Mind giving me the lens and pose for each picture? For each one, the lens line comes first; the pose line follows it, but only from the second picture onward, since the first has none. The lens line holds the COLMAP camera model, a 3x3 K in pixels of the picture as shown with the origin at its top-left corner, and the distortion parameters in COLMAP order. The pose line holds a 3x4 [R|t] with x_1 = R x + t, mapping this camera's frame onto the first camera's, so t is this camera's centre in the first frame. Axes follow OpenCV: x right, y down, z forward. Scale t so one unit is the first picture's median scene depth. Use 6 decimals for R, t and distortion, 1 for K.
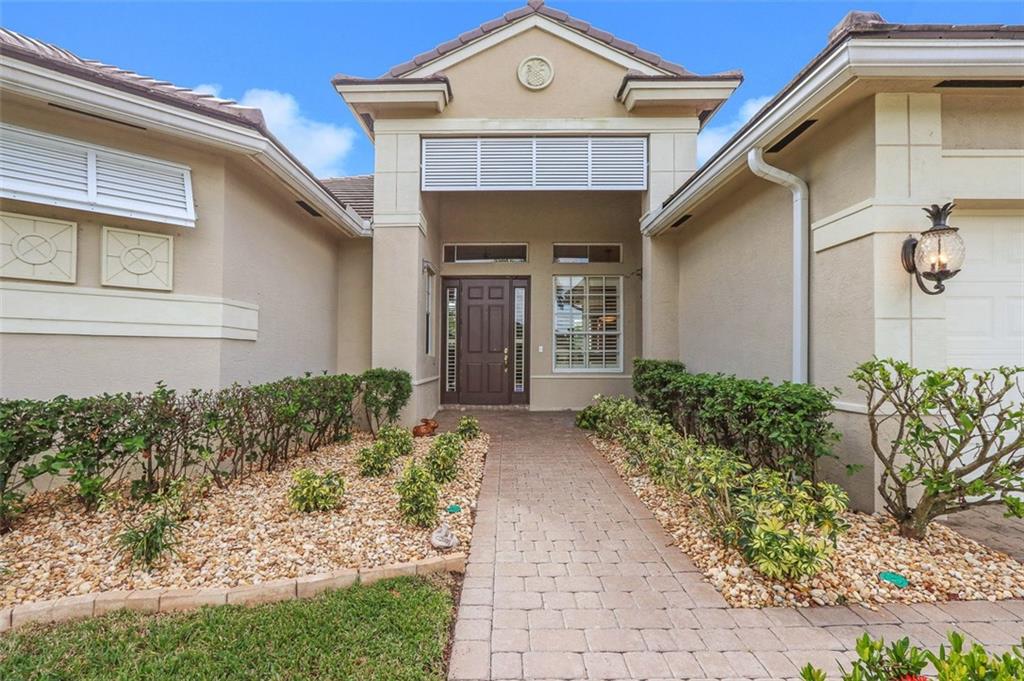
lens RADIAL K [[460.1, 0, 496.5], [0, 460.1, 350.3], [0, 0, 1]] dist [-0.014780, 0.000707]
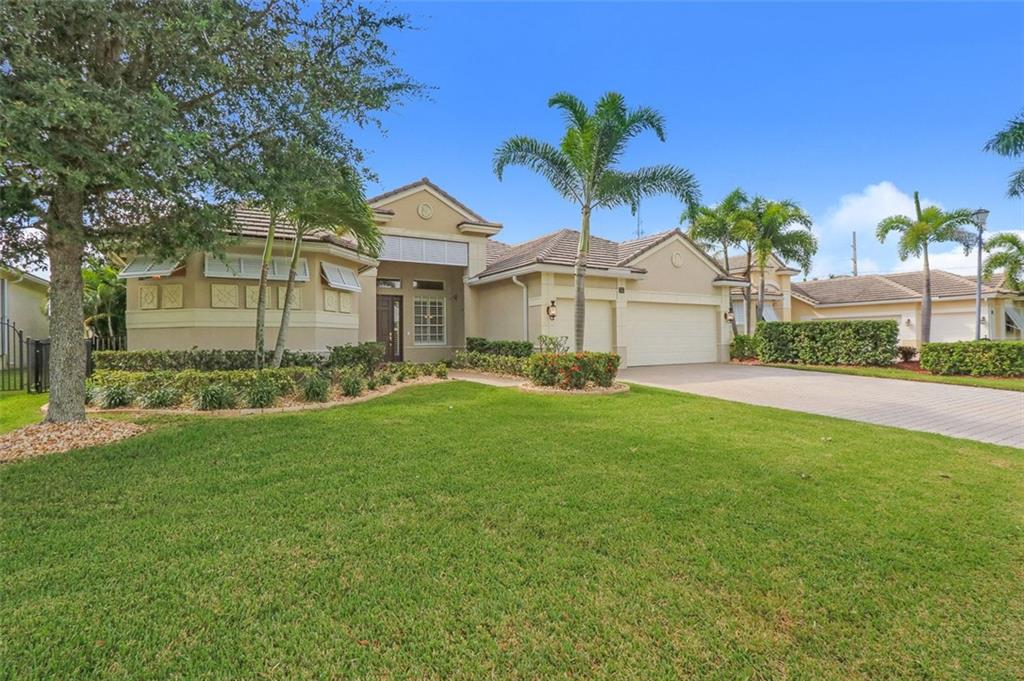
lens RADIAL K [[509.8, 0, 499.9], [0, 509.8, 340.8], [0, 0, 1]] dist [-0.013447, 0.001109]
pose [[0.822098, -0.009792, 0.569261, -1.074824], [0.004320, 0.999931, 0.010960, 0.008364], [-0.569329, -0.006551, 0.822084, -1.316246]]
